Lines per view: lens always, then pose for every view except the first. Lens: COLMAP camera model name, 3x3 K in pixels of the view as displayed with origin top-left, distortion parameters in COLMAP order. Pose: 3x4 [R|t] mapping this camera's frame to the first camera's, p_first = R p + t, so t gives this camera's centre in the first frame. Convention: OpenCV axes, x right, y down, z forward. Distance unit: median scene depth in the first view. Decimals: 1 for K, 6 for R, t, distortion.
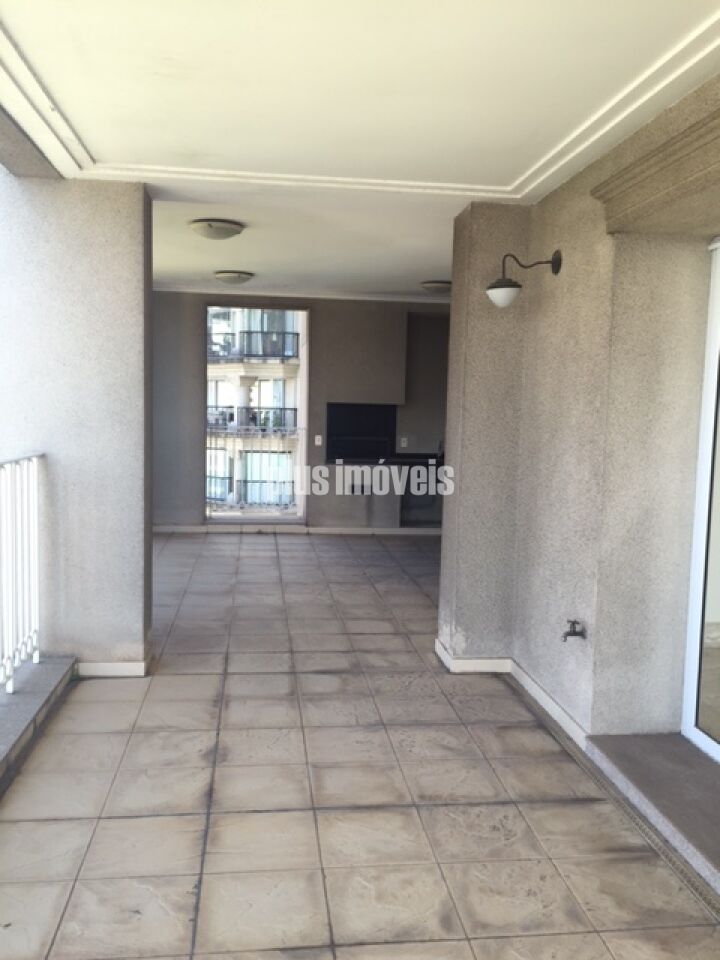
lens RADIAL K [[816.3, 0, 358.6], [0, 816.3, 480.3], [0, 0, 1]] dist [0.073771, -0.102580]
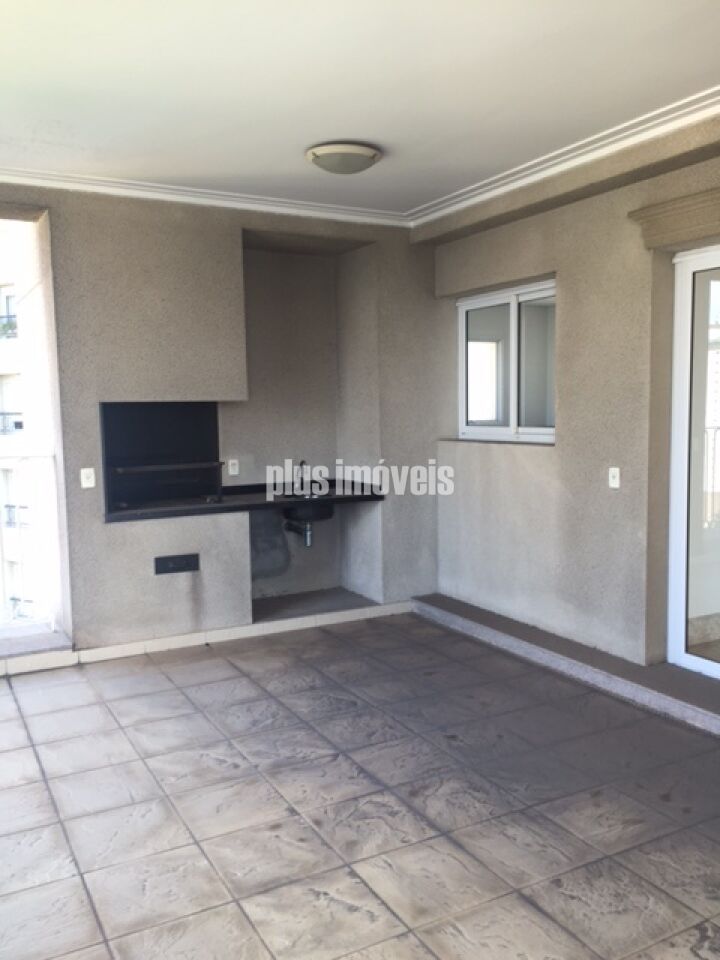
lens RADIAL K [[816.3, 0, 362.6], [0, 816.3, 482.1], [0, 0, 1]] dist [0.073771, -0.102580]
pose [[0.928352, -0.078405, 0.363339, -0.075792], [0.078214, 0.996820, 0.015263, -0.040520], [-0.363381, 0.014249, 0.931532, 0.466543]]
